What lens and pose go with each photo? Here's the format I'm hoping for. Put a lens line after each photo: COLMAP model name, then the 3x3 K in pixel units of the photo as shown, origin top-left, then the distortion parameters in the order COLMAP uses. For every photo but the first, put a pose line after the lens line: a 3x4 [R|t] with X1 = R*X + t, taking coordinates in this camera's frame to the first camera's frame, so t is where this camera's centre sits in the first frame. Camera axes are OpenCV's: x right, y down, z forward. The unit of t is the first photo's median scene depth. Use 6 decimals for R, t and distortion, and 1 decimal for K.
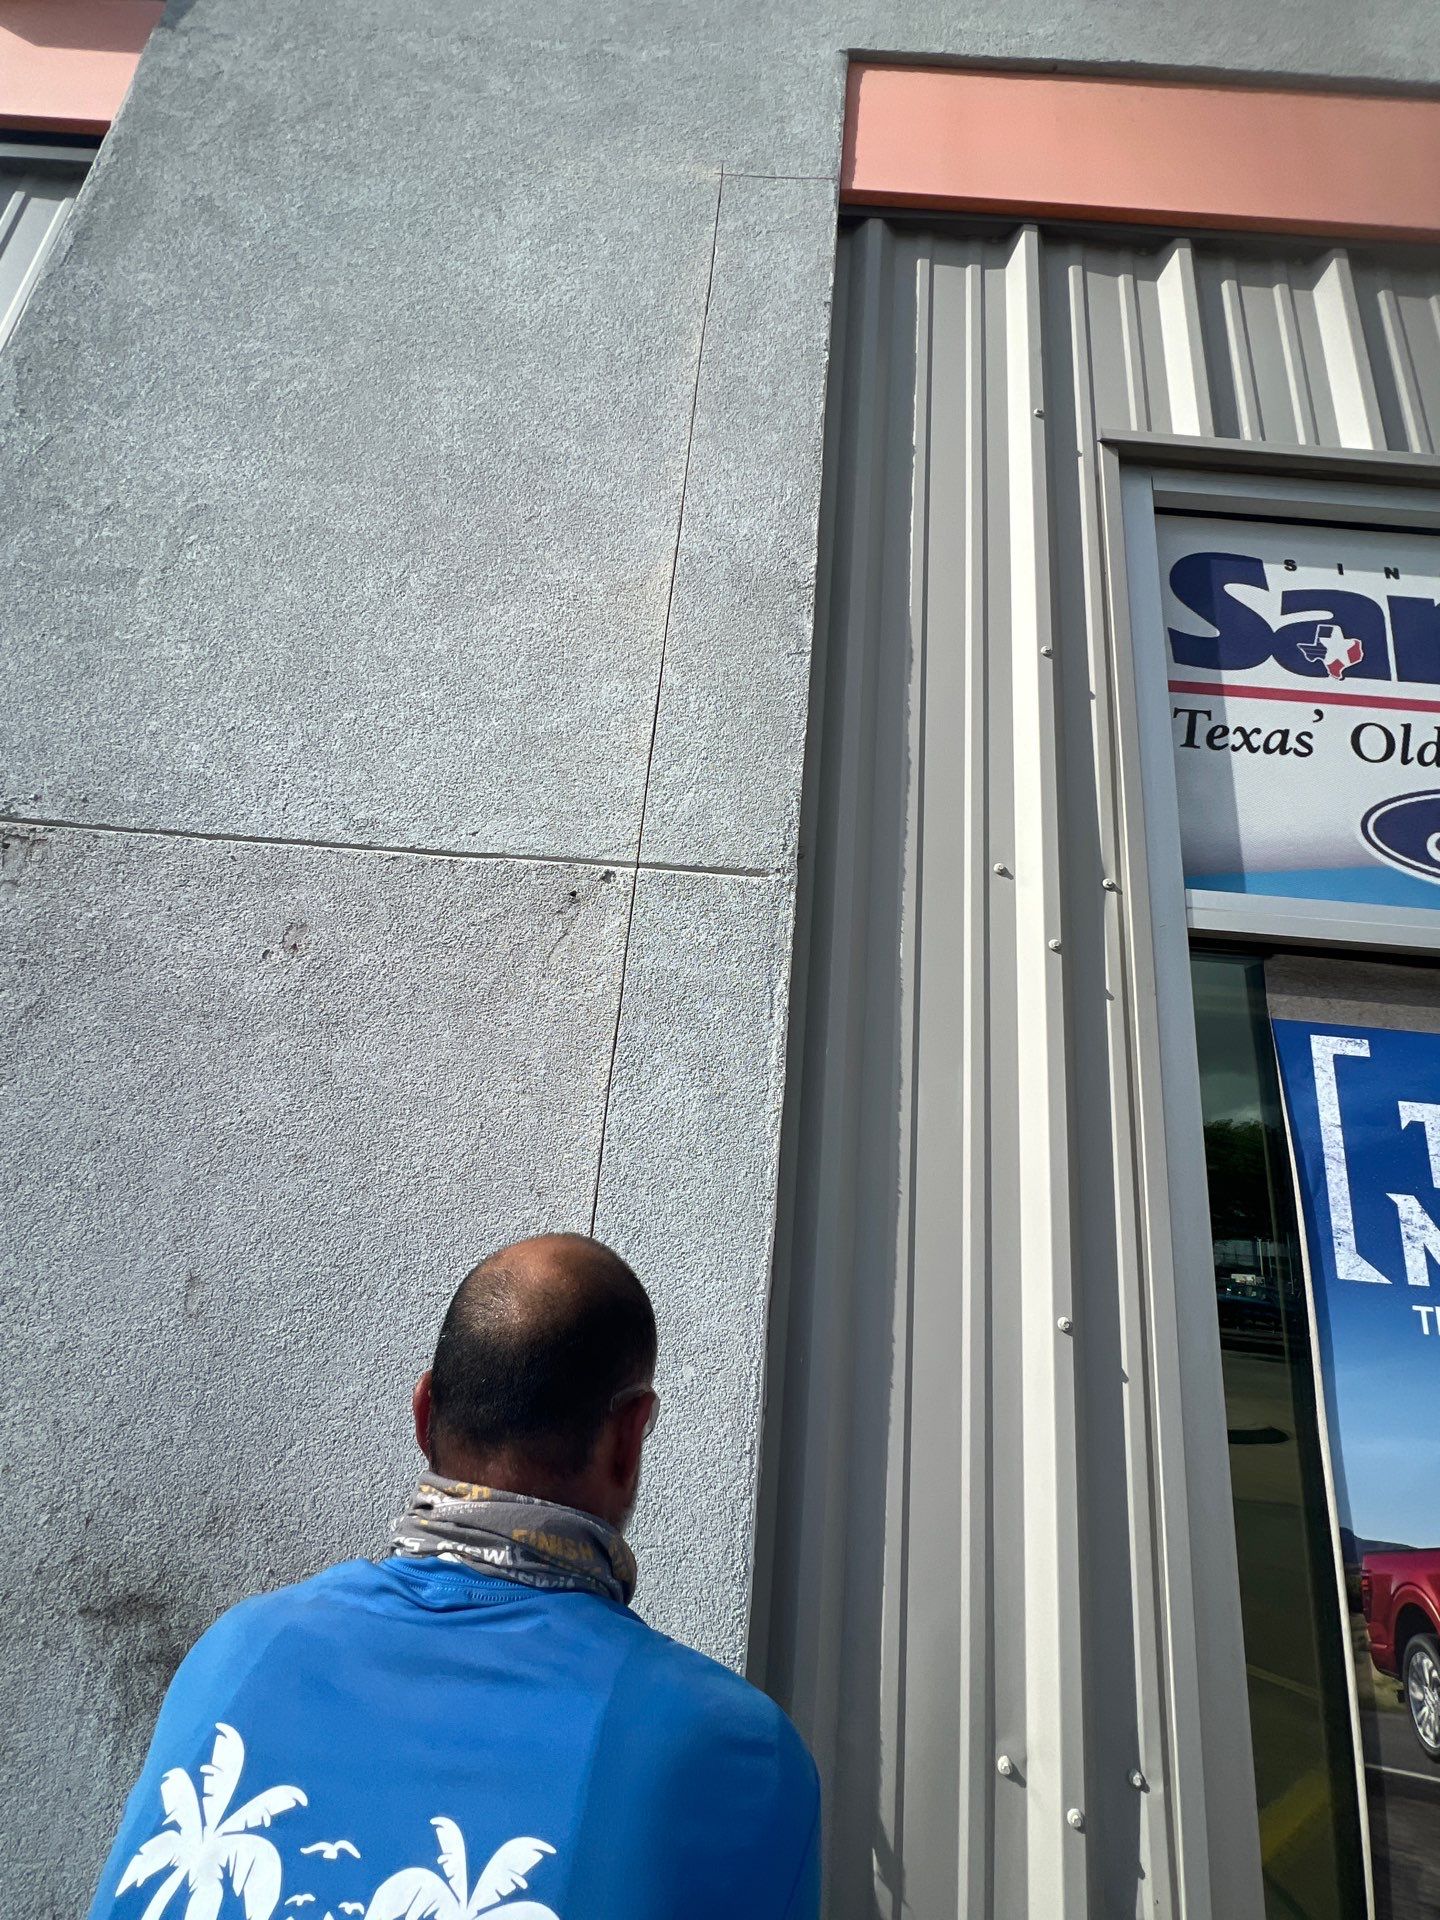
lens RADIAL K [[878.6, 0, 723.4], [0, 878.6, 961.4], [0, 0, 1]] dist [-0.003728, 0.001467]
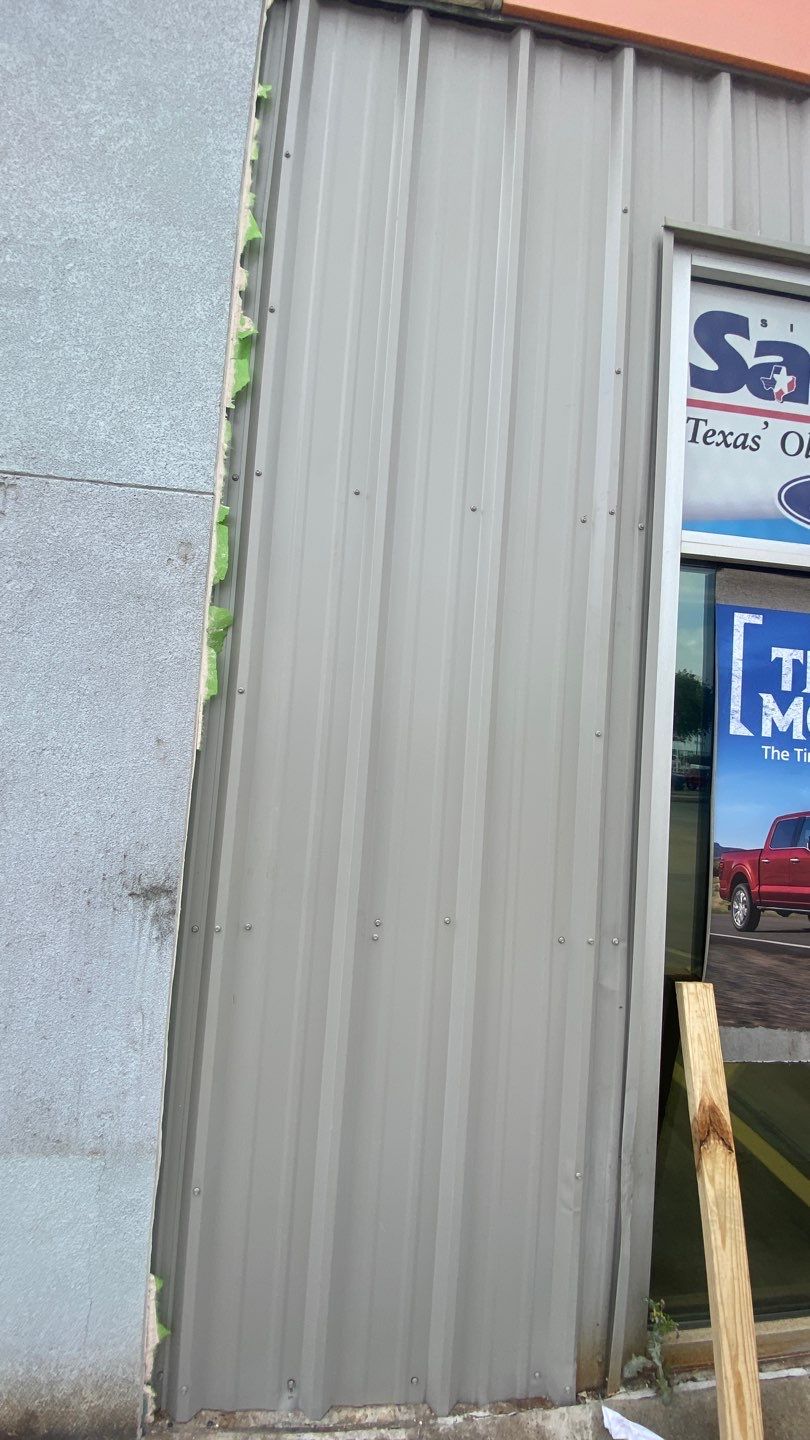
lens RADIAL K [[587.5, 0, 400.6], [0, 587.5, 712.5], [0, 0, 1]] dist [0.000355, -0.008013]
pose [[0.994717, -0.011339, 0.102031, -0.160275], [-0.014843, 0.967551, 0.252239, -0.014257], [-0.101580, -0.252421, 0.962271, -0.178025]]
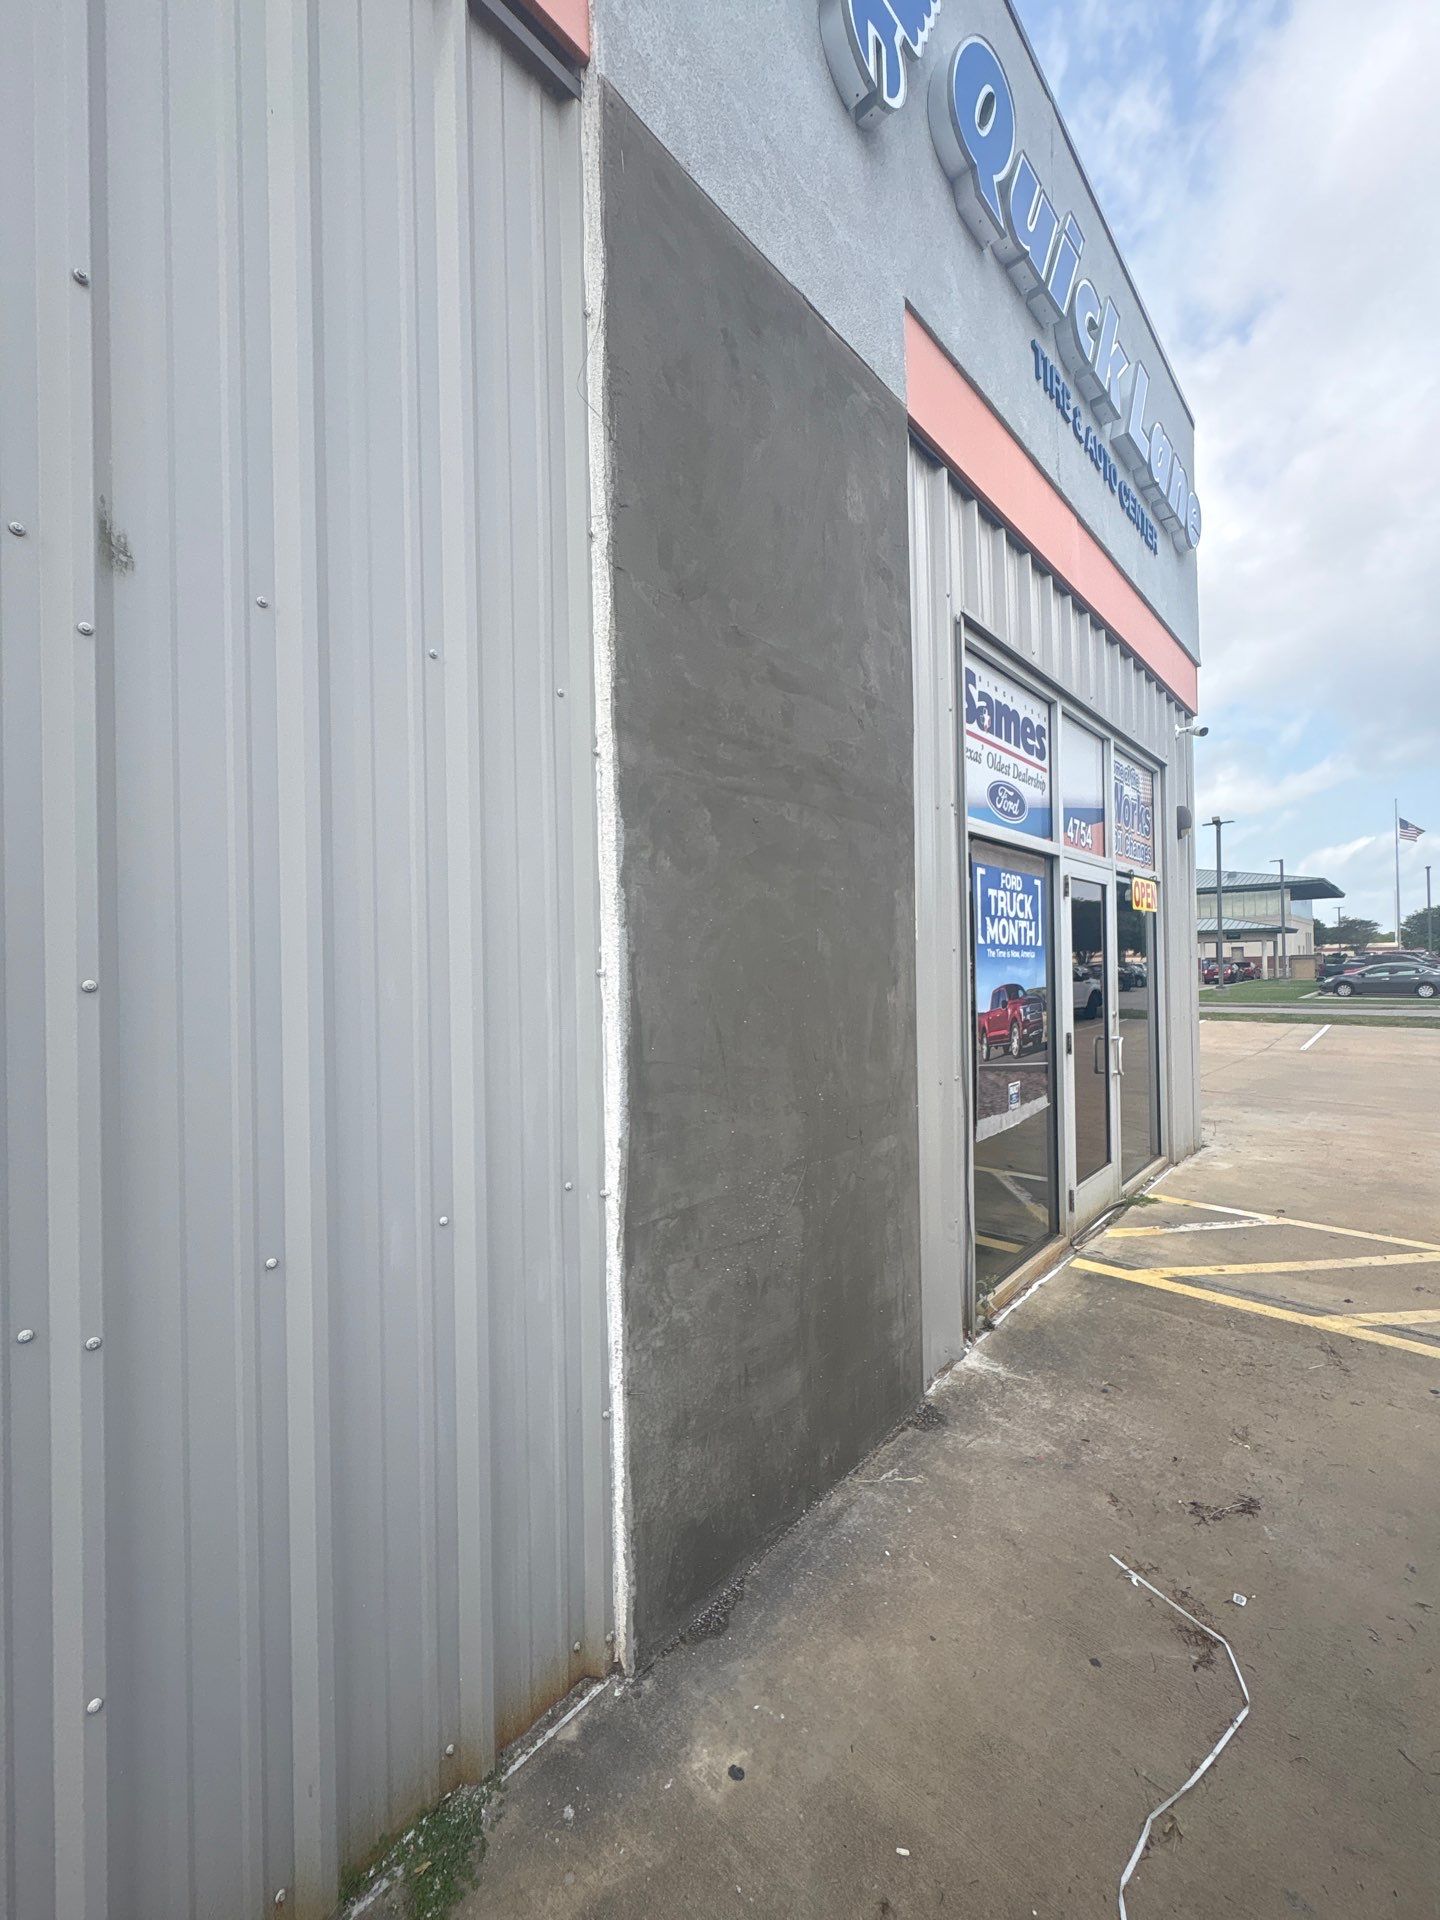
lens RADIAL K [[765.2, 0, 721.3], [0, 765.2, 961.6], [0, 0, 1]] dist [-0.001883, 0.000171]
pose [[0.678444, -0.092871, 0.728759, -1.687801], [-0.153014, 0.952359, 0.263816, -0.149862], [-0.718541, -0.290494, 0.631912, -0.114524]]
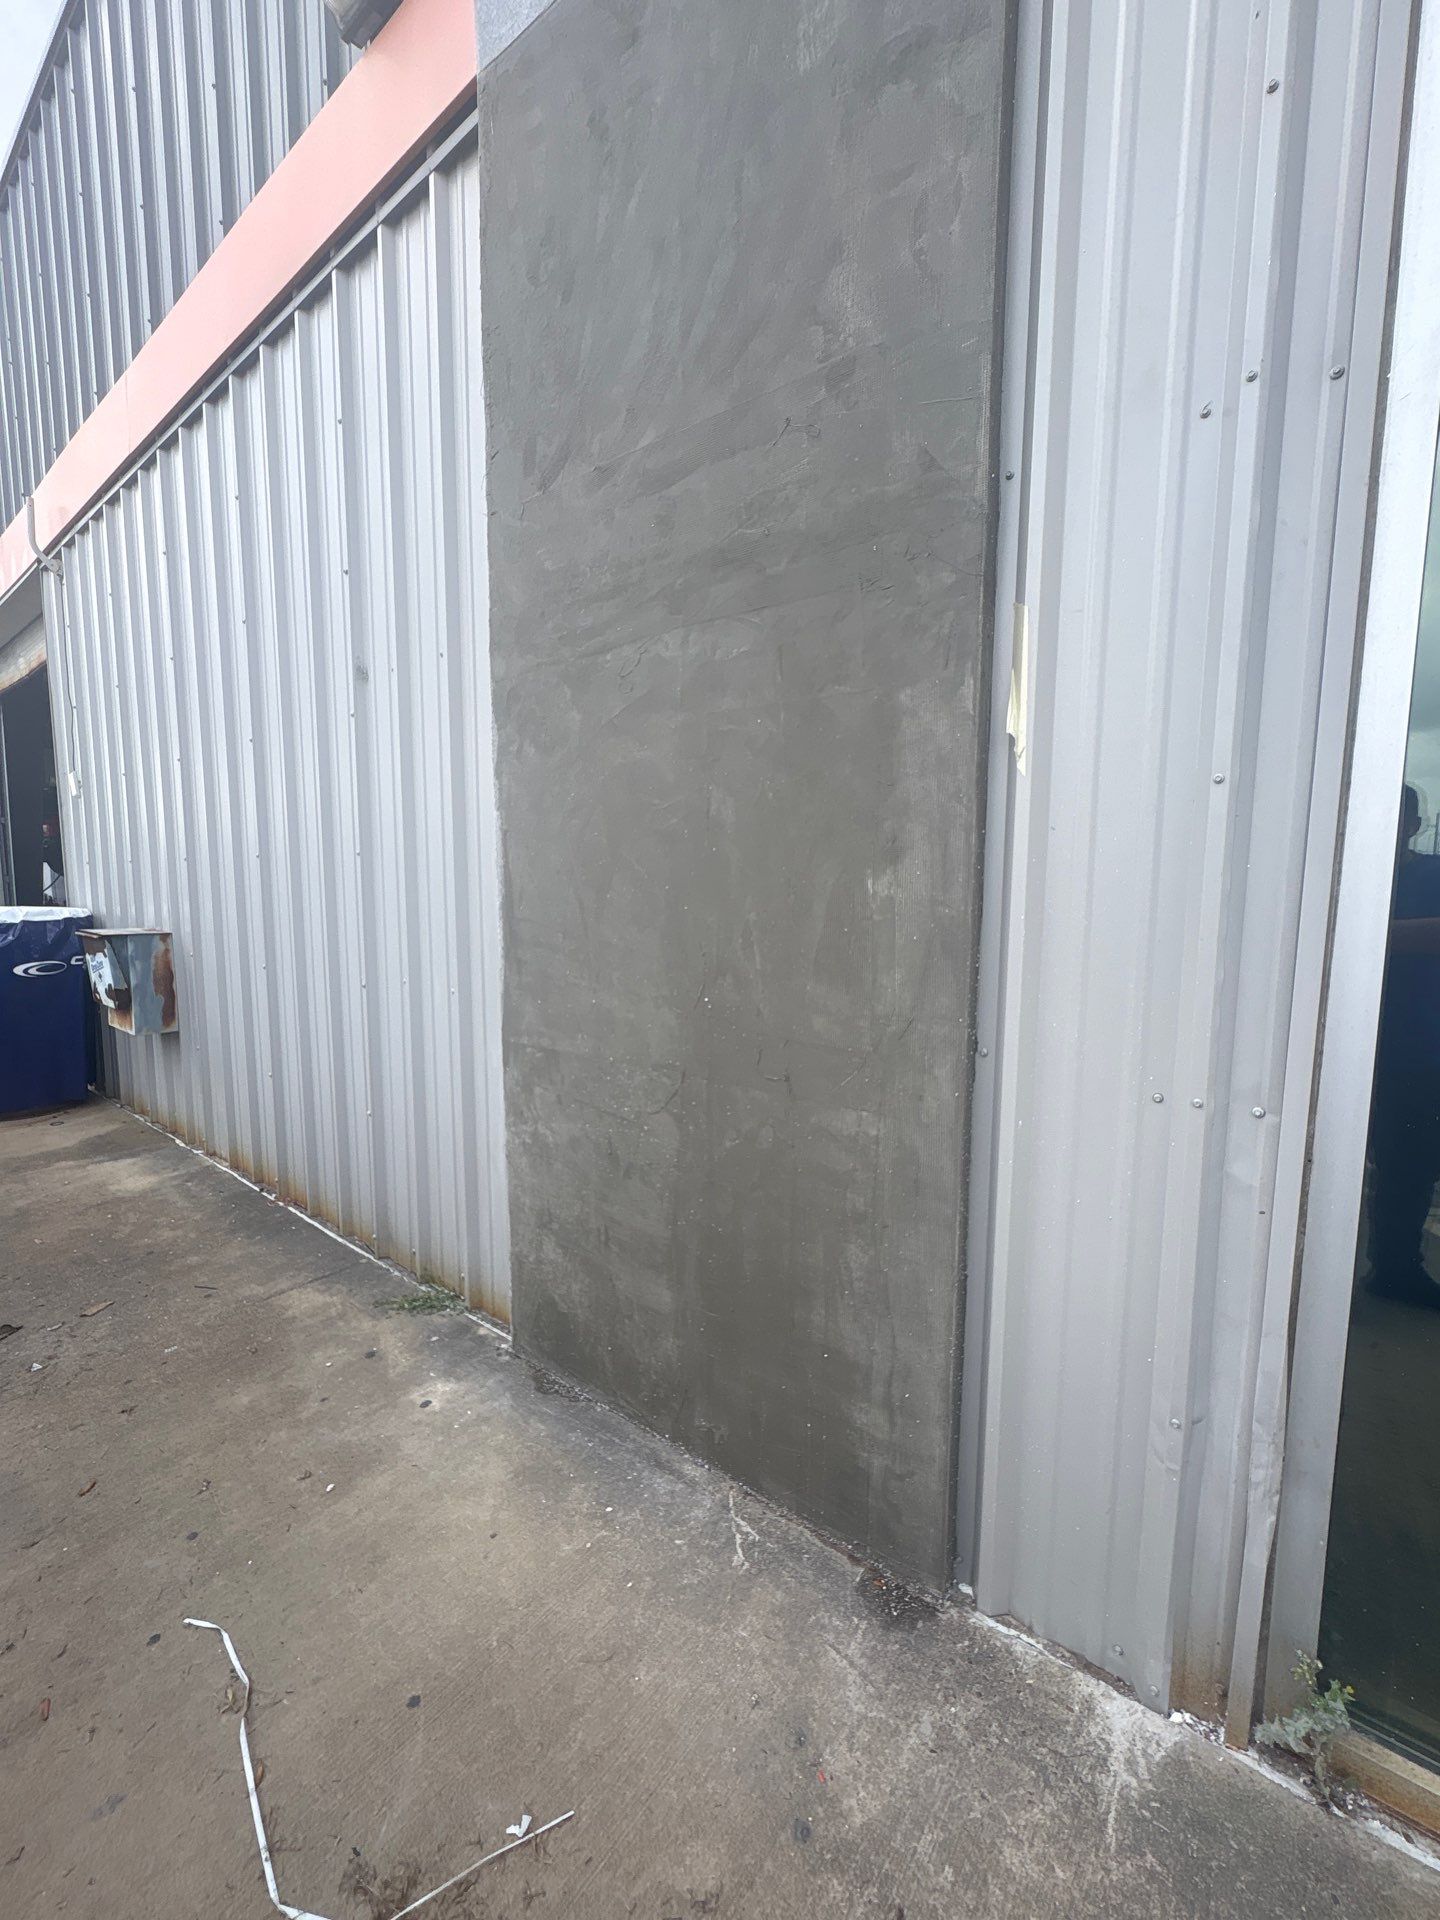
lens RADIAL K [[765.2, 0, 714.9], [0, 765.2, 965.6], [0, 0, 1]] dist [-0.001883, 0.000171]
pose [[0.775692, -0.013298, -0.630972, 0.388807], [0.252257, 0.922974, 0.290663, 0.087208], [0.578505, -0.384632, 0.719298, -0.213709]]
